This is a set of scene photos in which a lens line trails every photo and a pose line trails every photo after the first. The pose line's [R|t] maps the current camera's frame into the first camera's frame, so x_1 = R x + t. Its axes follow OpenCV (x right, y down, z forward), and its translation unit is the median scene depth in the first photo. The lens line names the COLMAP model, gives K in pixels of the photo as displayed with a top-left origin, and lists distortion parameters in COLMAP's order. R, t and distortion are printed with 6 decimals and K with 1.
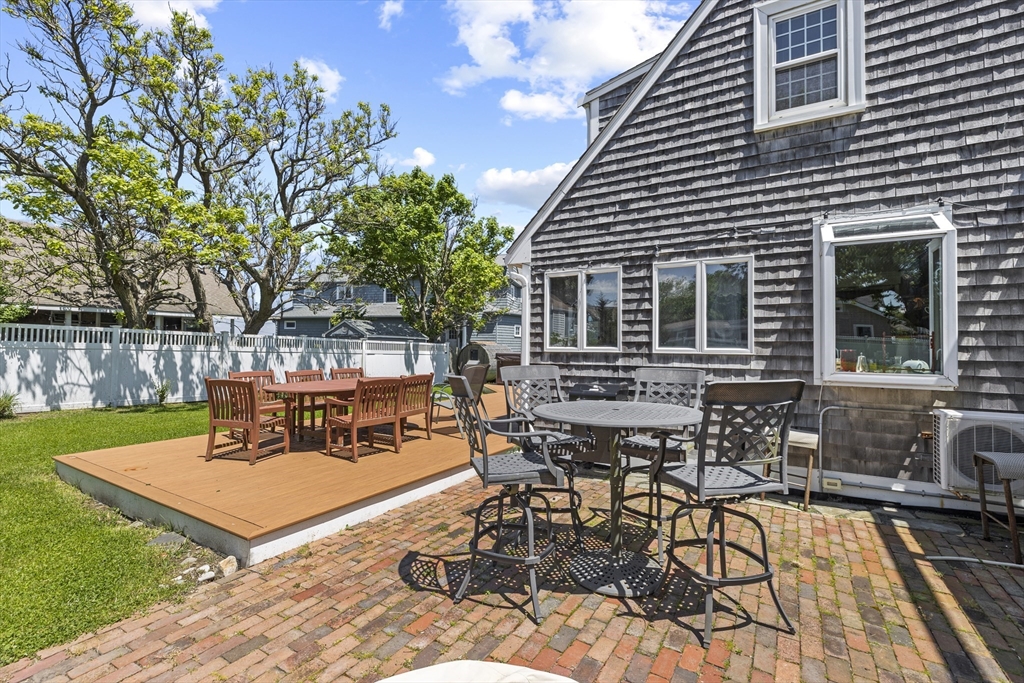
lens RADIAL K [[459.9, 0, 512.1], [0, 459.9, 336.5], [0, 0, 1]] dist [-0.013679, 0.006003]
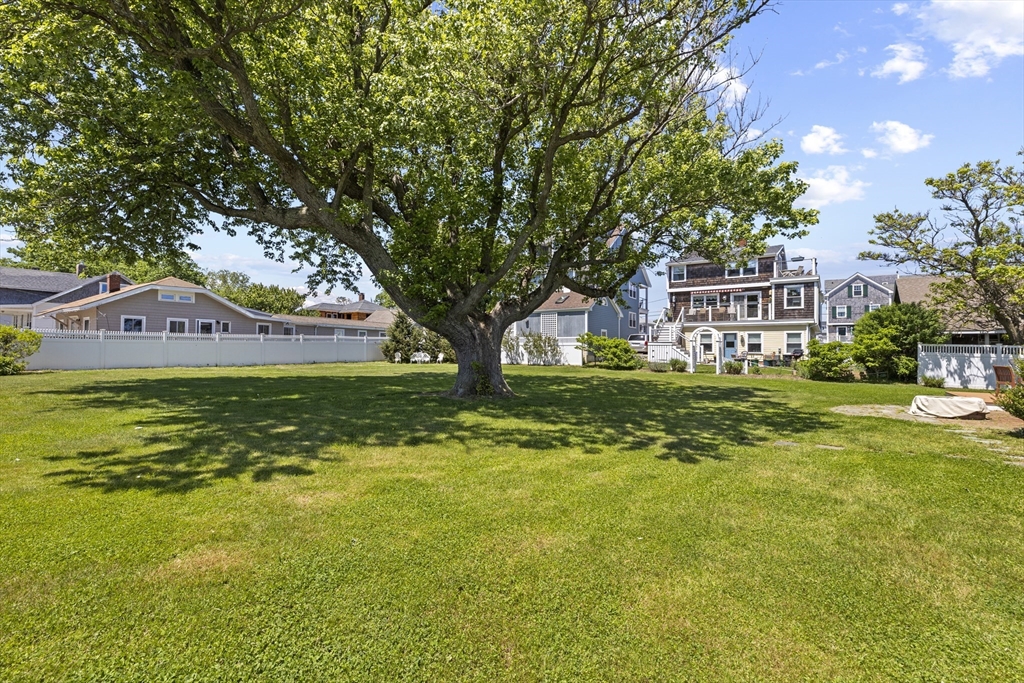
lens RADIAL K [[459.9, 0, 512.1], [0, 459.9, 336.5], [0, 0, 1]] dist [-0.013679, 0.006003]
pose [[-0.061279, -0.042901, -0.997198, 1.023131], [0.007922, 0.999023, -0.043466, 0.009920], [0.998089, -0.010564, -0.060879, -0.775174]]
